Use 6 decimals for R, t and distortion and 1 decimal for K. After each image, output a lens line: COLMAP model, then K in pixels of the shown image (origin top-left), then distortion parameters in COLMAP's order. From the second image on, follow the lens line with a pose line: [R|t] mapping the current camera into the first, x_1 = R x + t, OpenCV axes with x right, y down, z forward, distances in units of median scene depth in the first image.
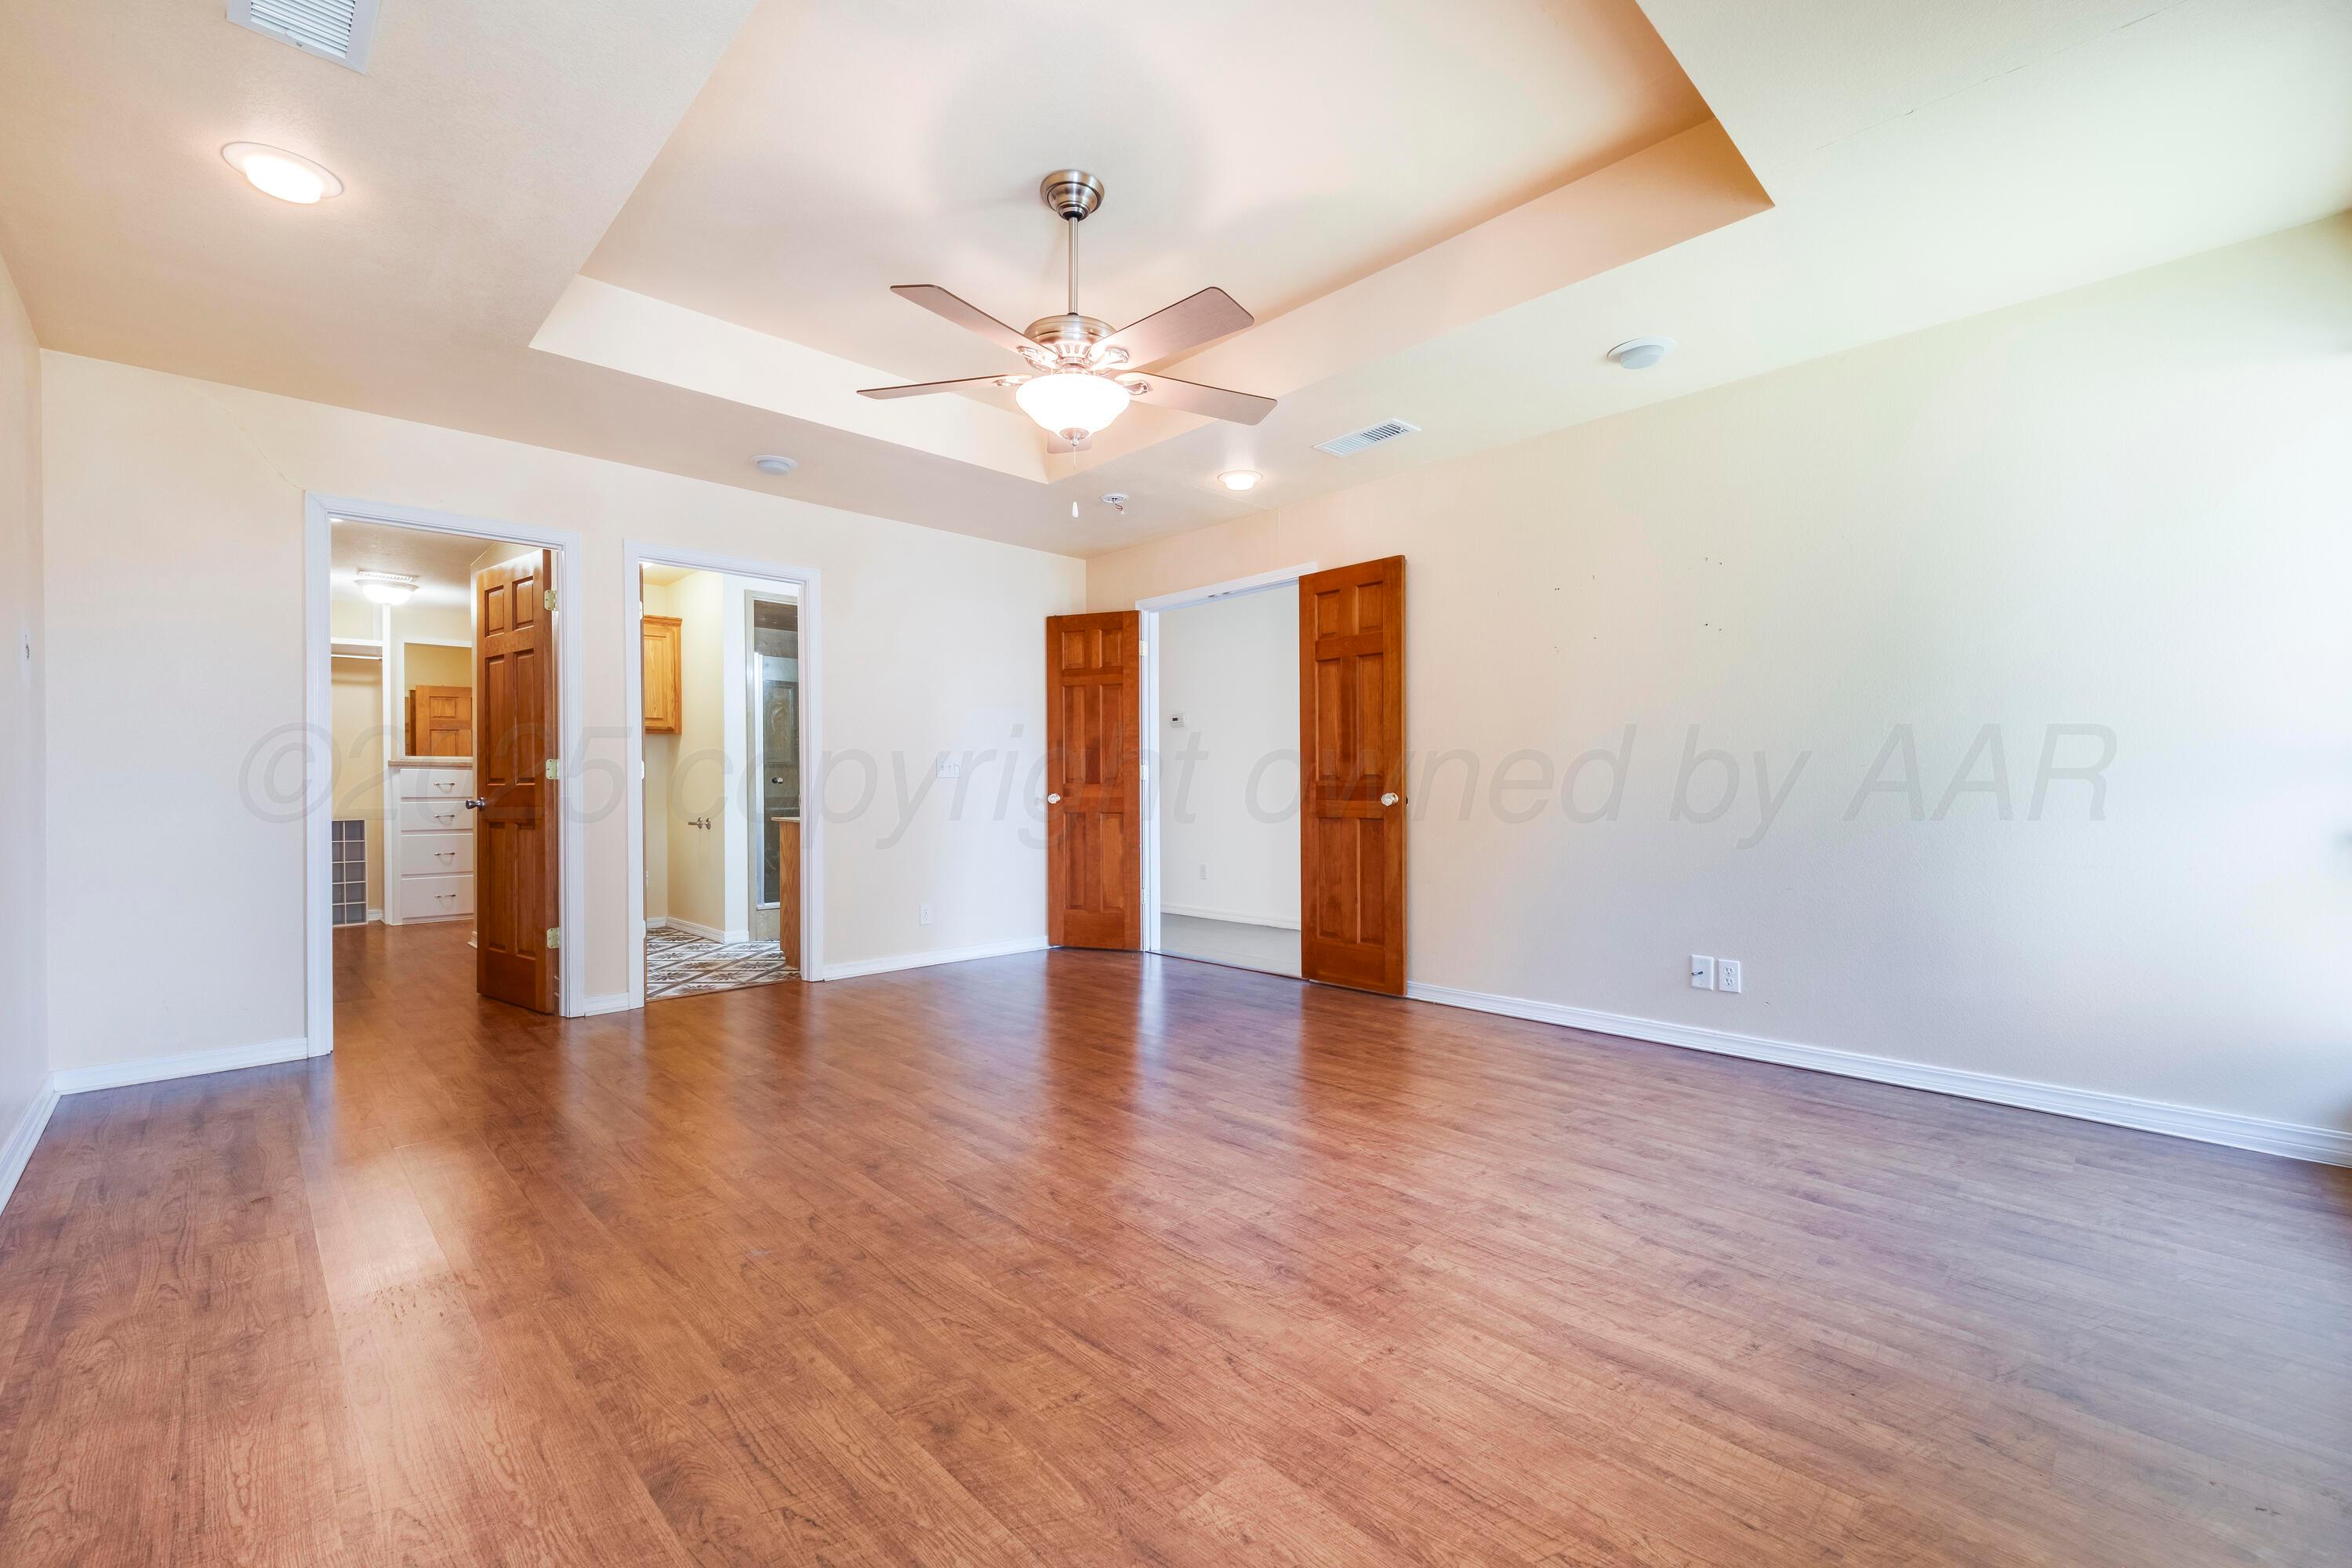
lens RADIAL K [[962.5, 0, 1179.9], [0, 962.5, 783.2], [0, 0, 1]] dist [0.004111, -0.001380]
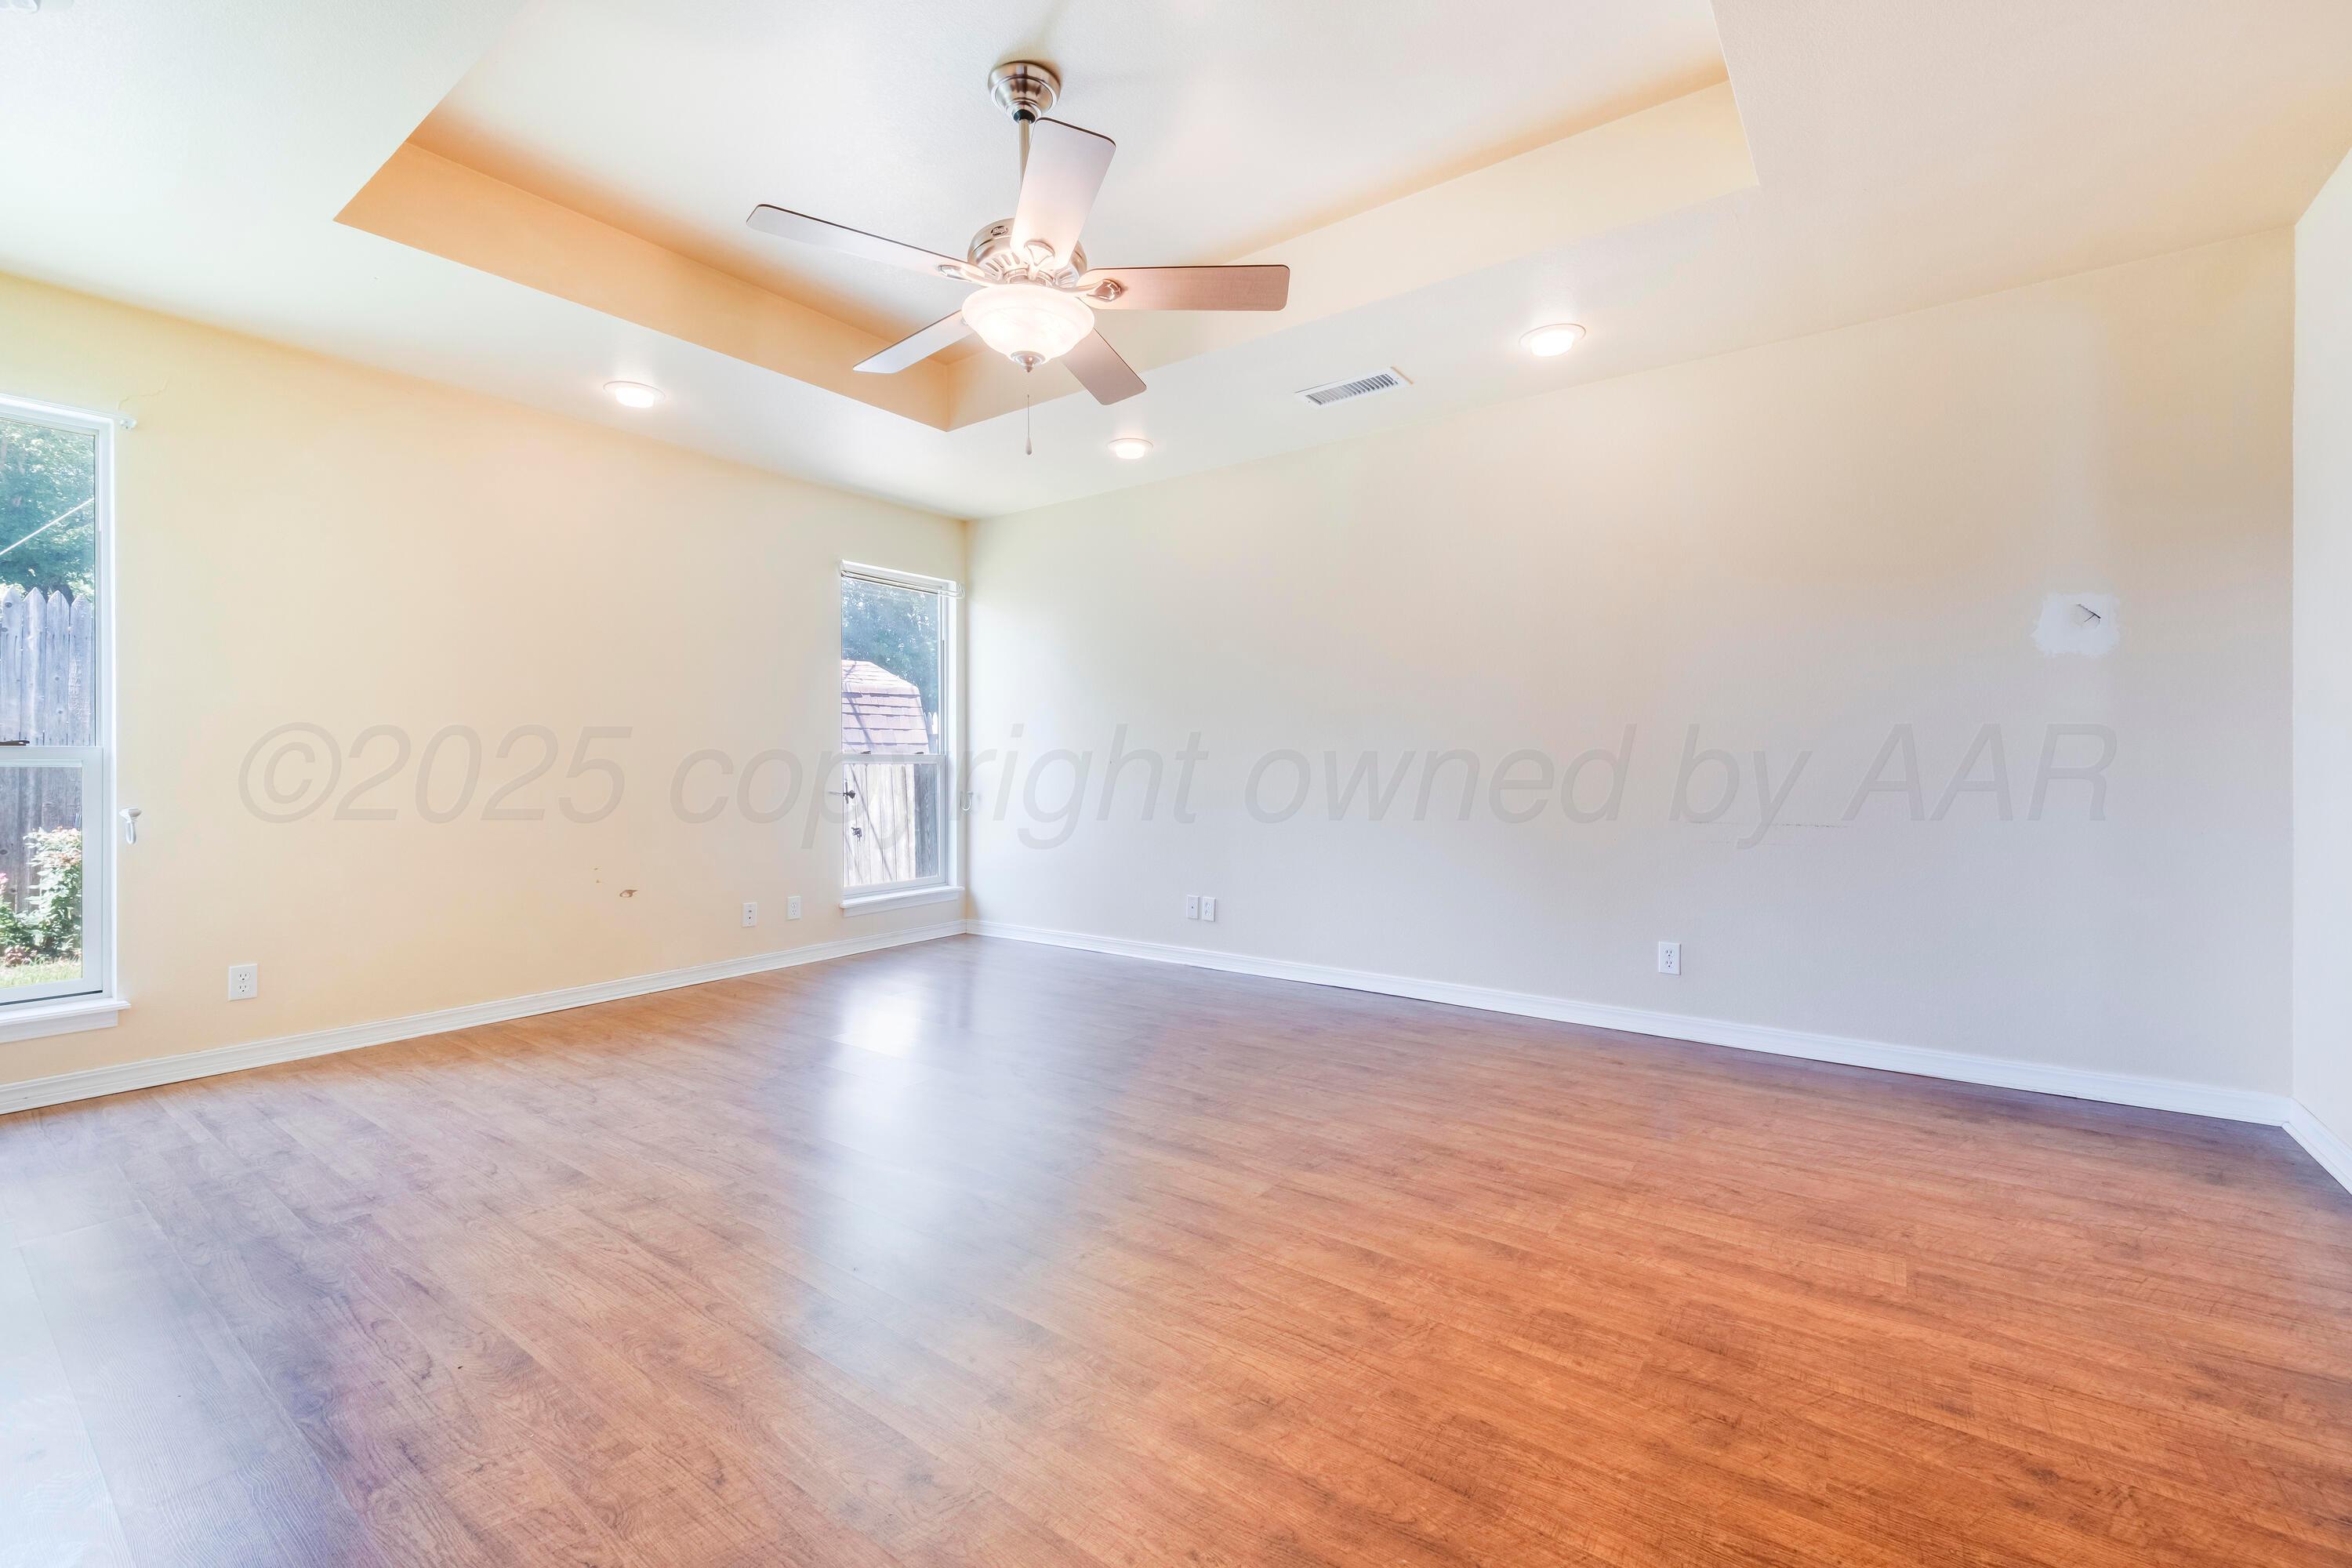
lens RADIAL K [[962.5, 0, 1176.0], [0, 962.5, 772.3], [0, 0, 1]] dist [0.004111, -0.001380]
pose [[-0.986228, 0.009893, -0.165095, -0.098465], [0.008338, 0.999914, 0.010109, 0.000695], [0.165180, 0.008594, -0.986226, 1.975318]]
